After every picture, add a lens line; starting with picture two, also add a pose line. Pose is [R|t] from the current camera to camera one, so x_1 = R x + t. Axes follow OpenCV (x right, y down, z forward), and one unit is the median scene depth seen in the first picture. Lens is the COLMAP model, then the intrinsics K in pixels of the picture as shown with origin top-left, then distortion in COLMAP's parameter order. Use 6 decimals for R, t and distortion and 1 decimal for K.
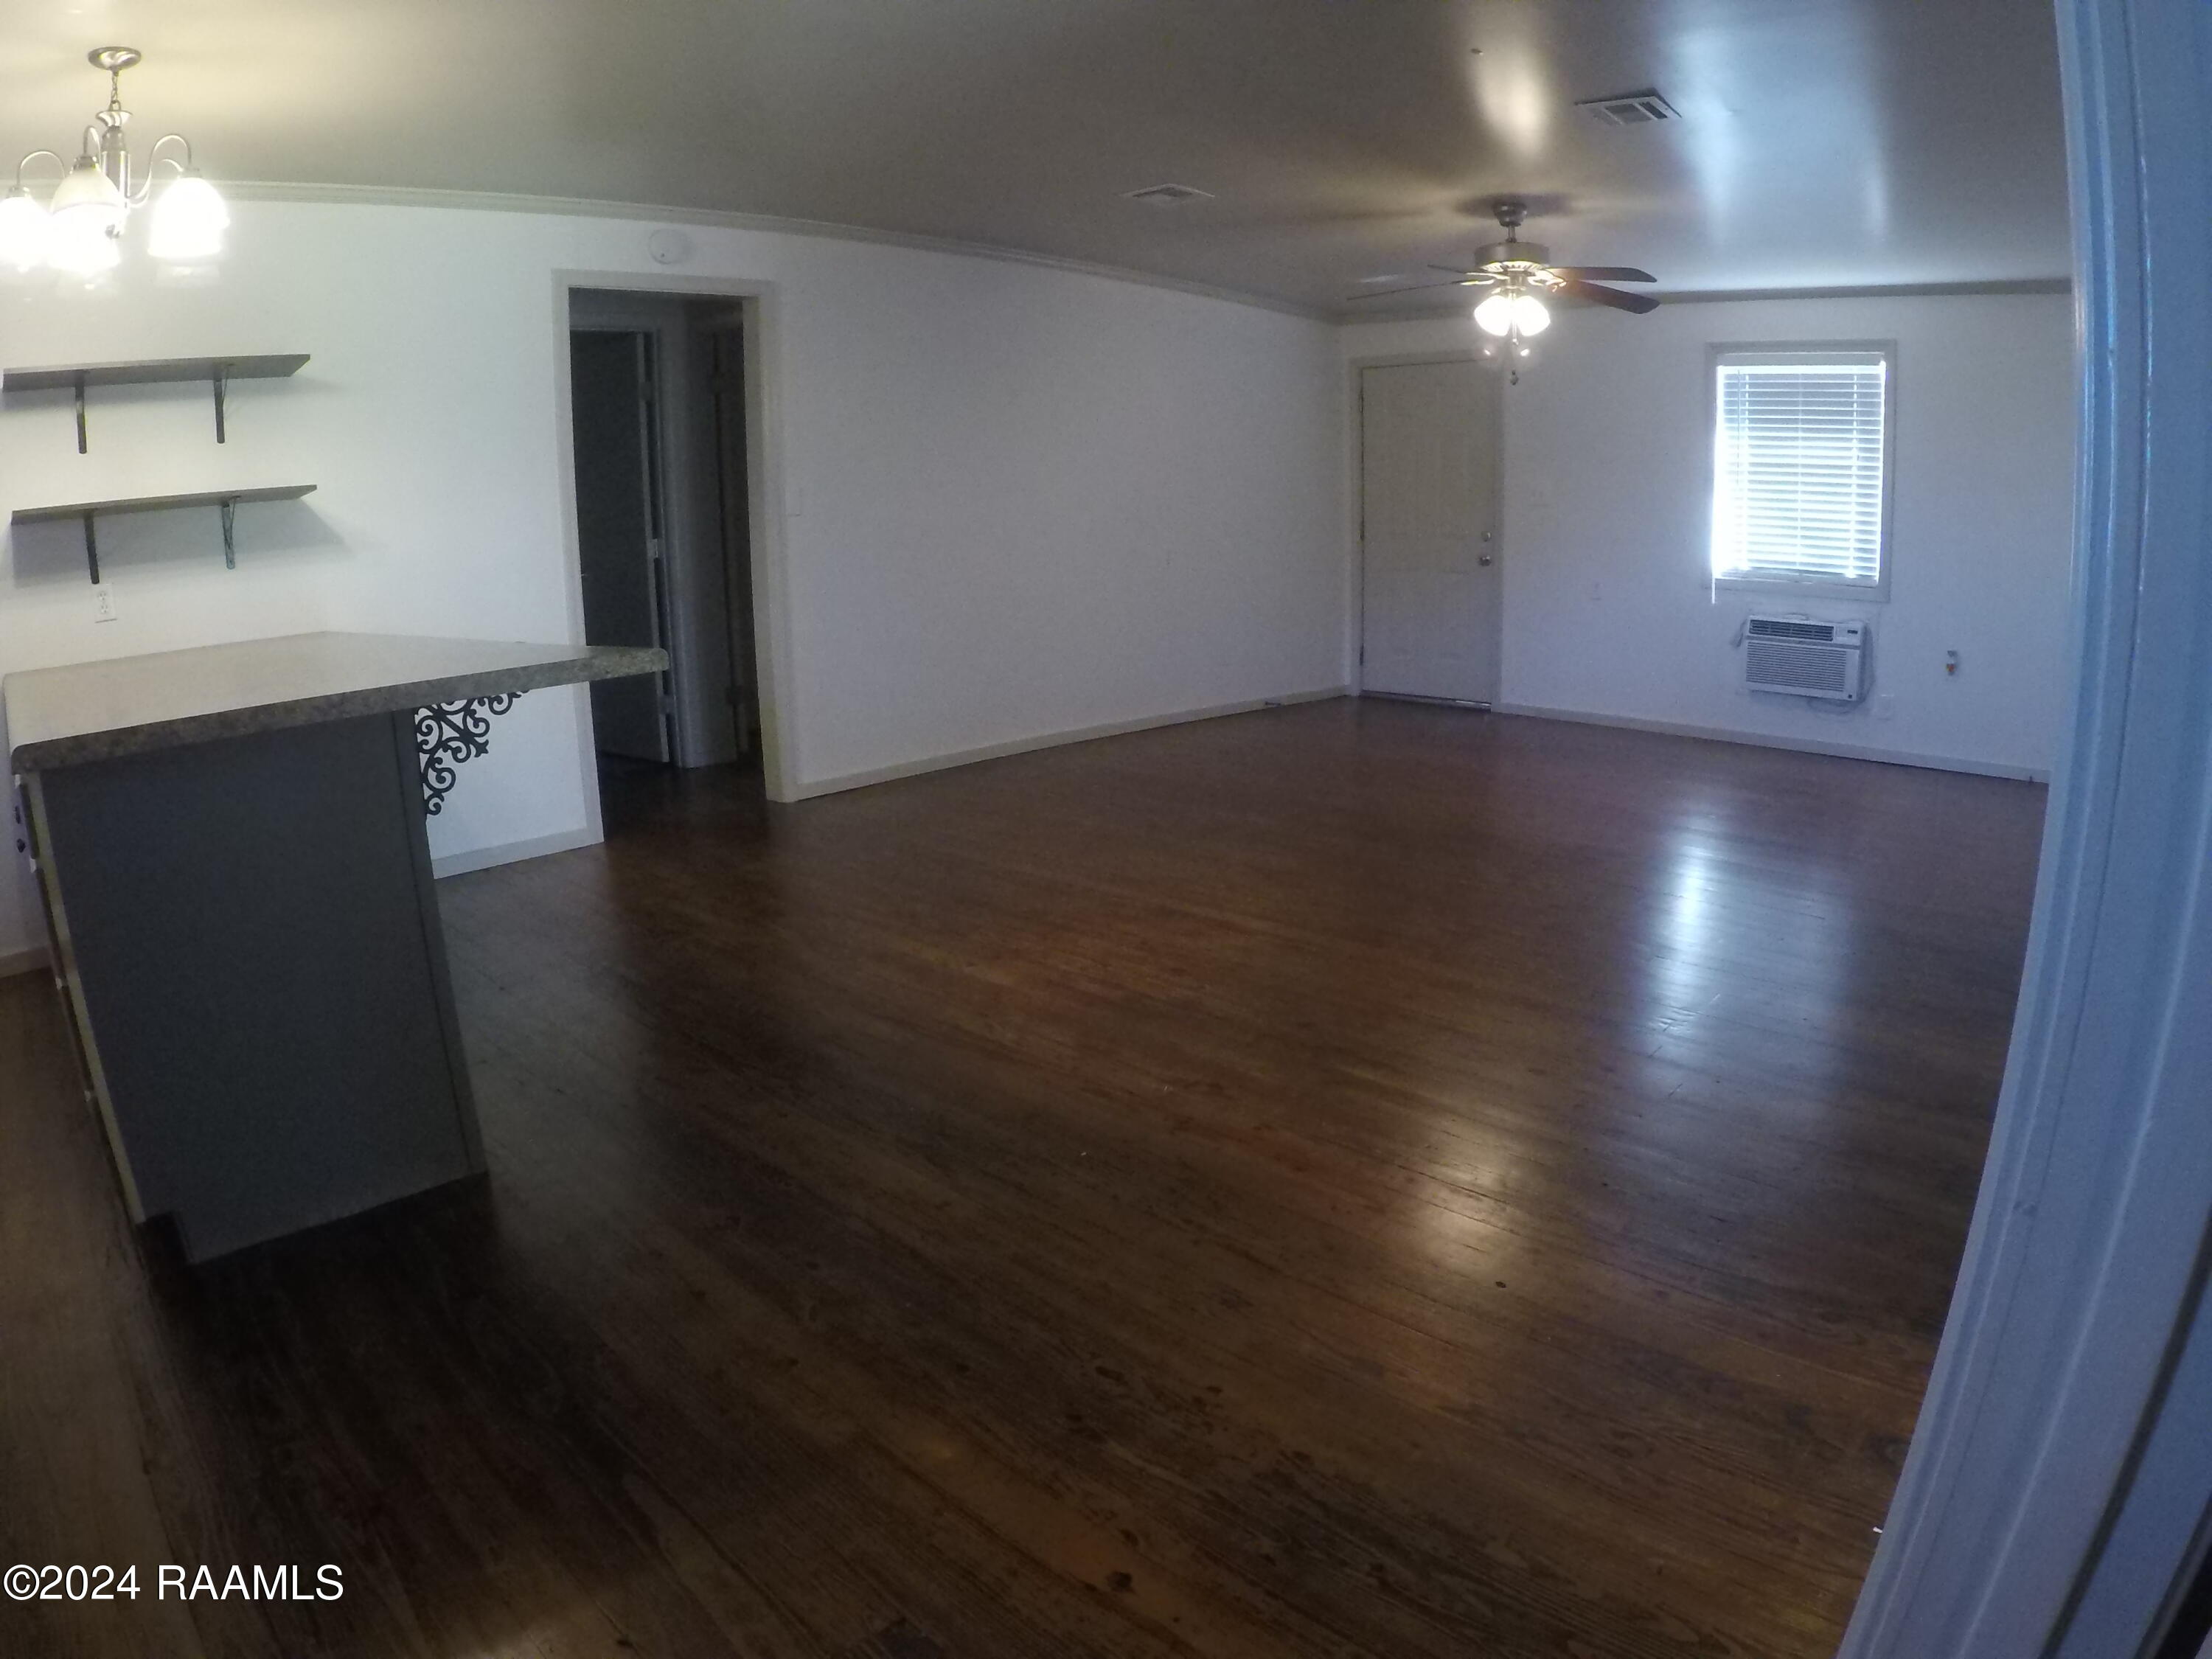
lens RADIAL K [[1303.4, 0, 1106.0], [0, 1303.4, 829.5], [0, 0, 1]] dist [-0.234270, 0.049379]
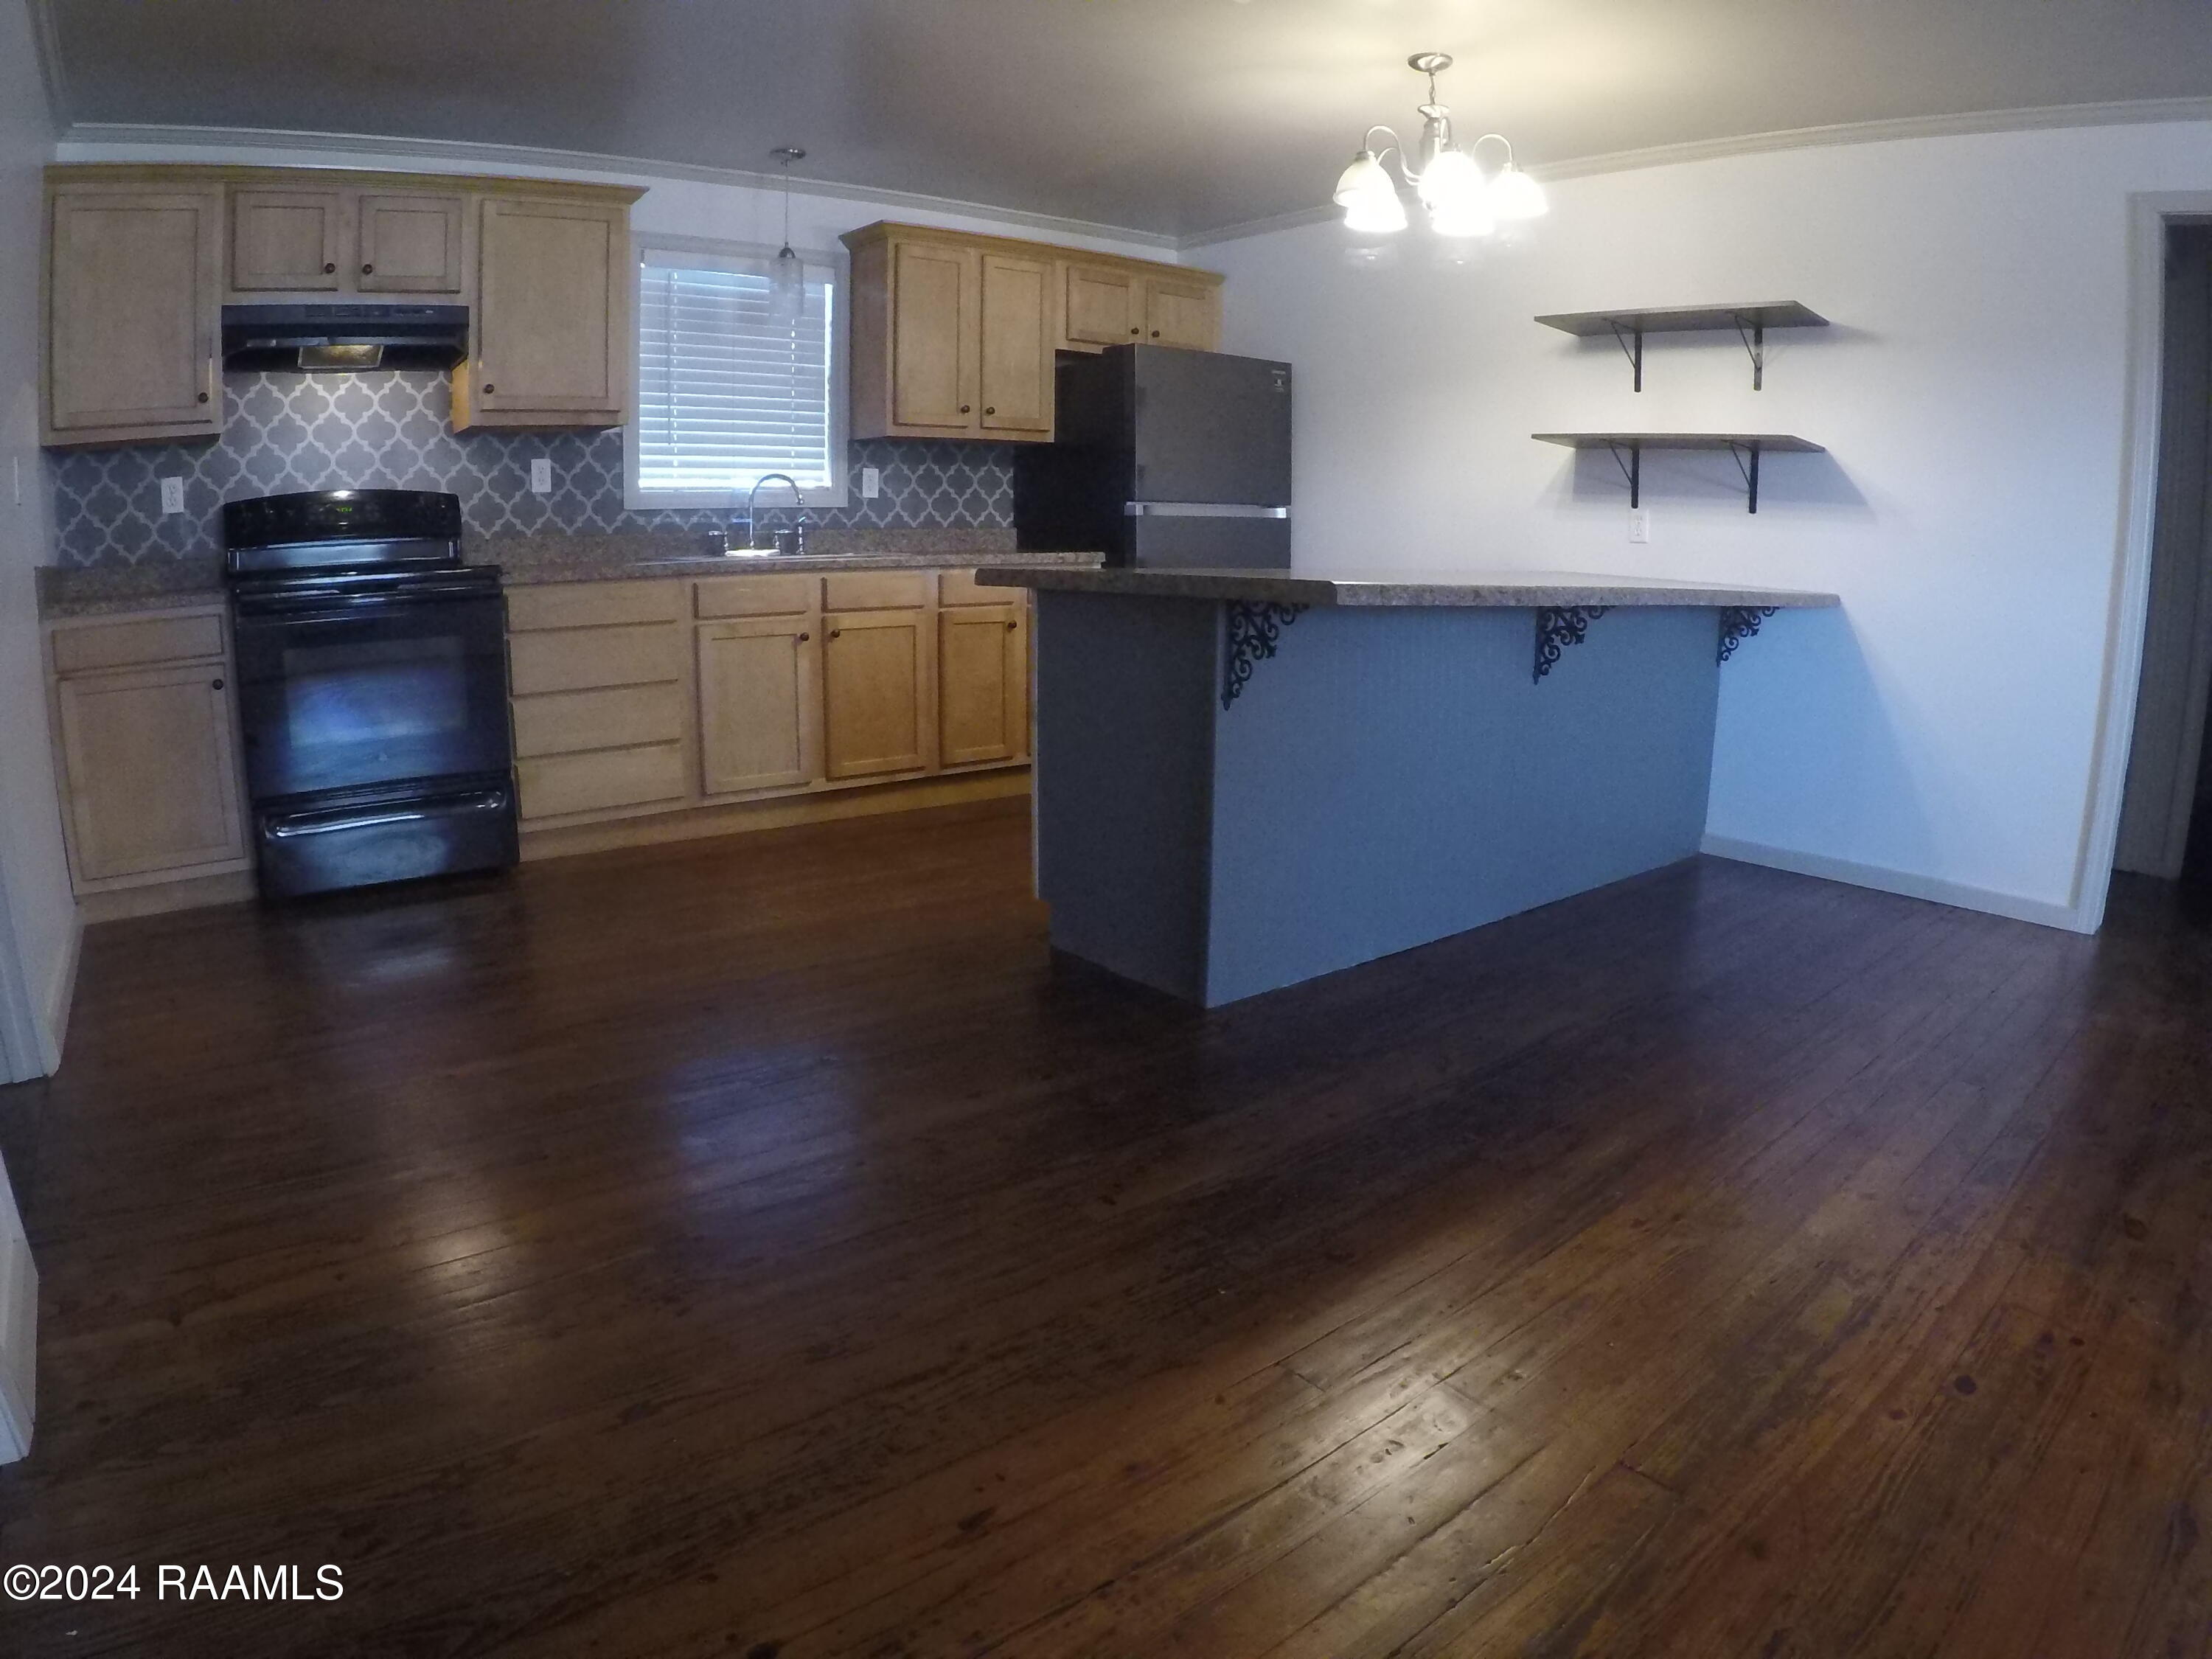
lens RADIAL K [[1306.7, 0, 1106.0], [0, 1306.7, 829.5], [0, 0, 1]] dist [-0.265631, 0.088085]
pose [[-0.127745, 0.239012, -0.962577, 0.678041], [-0.233048, 0.936122, 0.263371, -0.189838], [0.964038, 0.257971, -0.063883, 0.978334]]
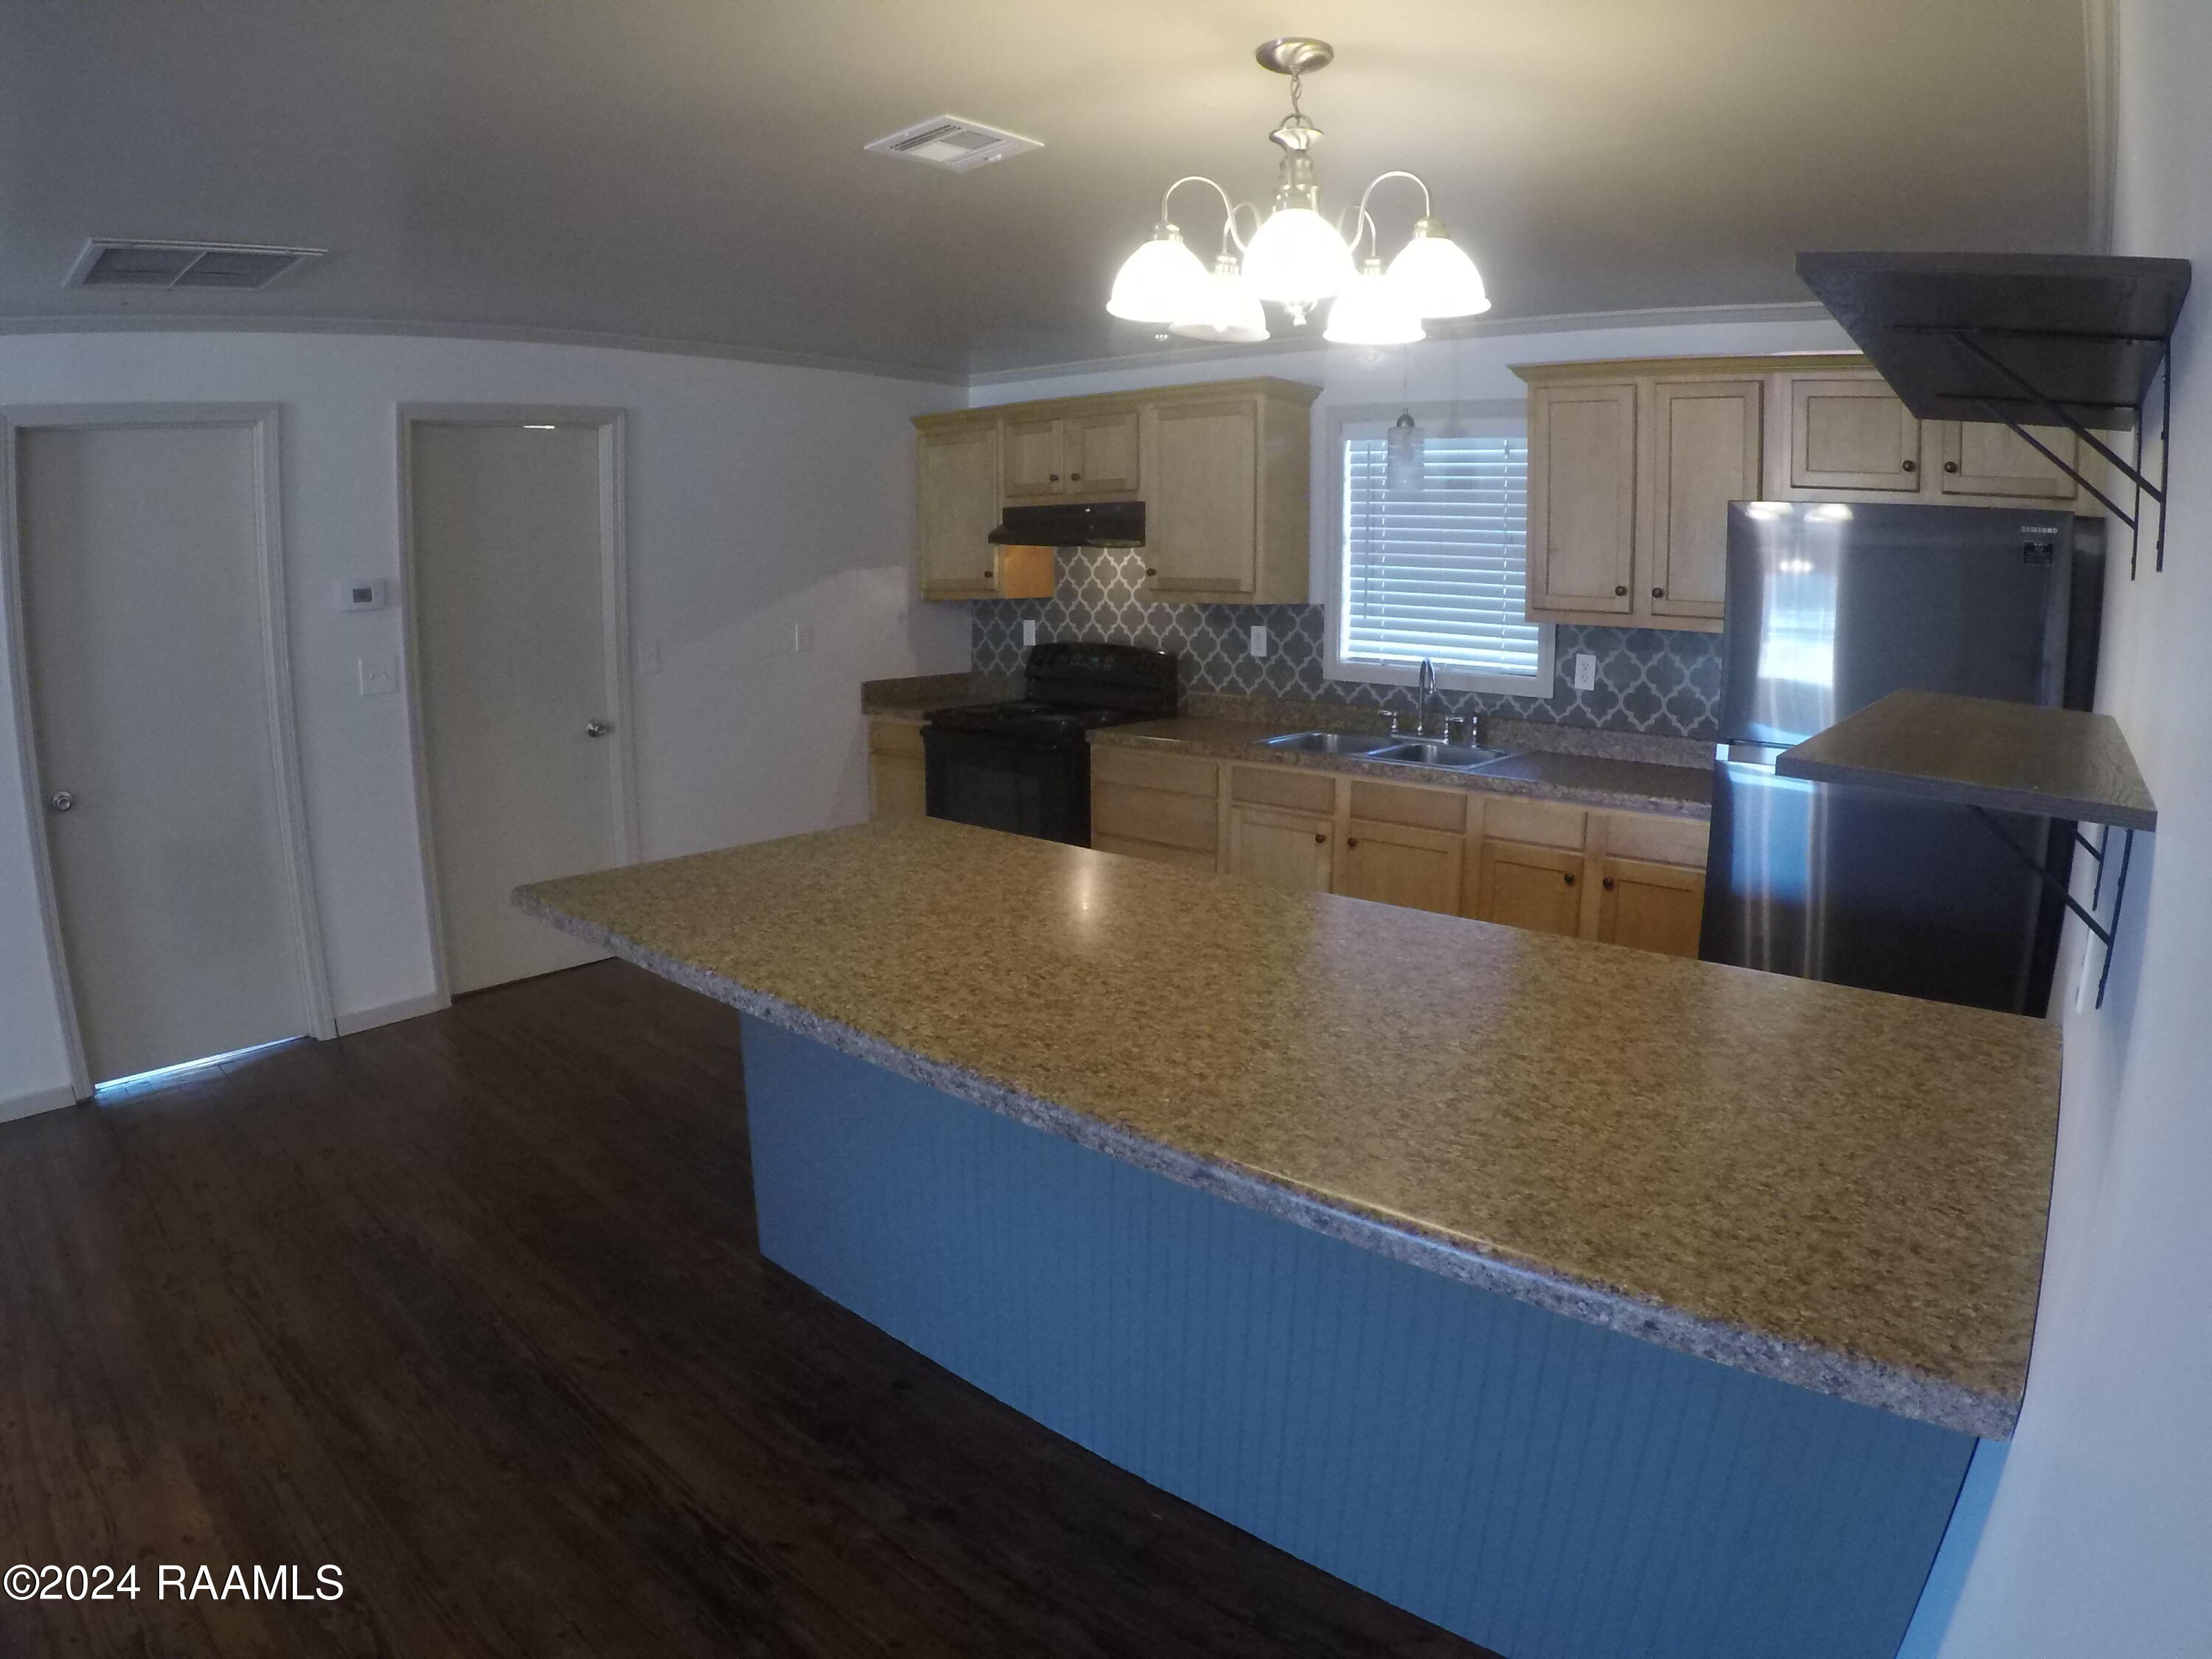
lens RADIAL K [[1306.7, 0, 1106.0], [0, 1306.7, 829.5], [0, 0, 1]] dist [-0.265631, 0.088085]
pose [[-0.998966, 0.023870, -0.038698, -0.863450], [0.005743, 0.910537, 0.413388, -0.651550], [0.045104, 0.412738, -0.909732, 2.067593]]
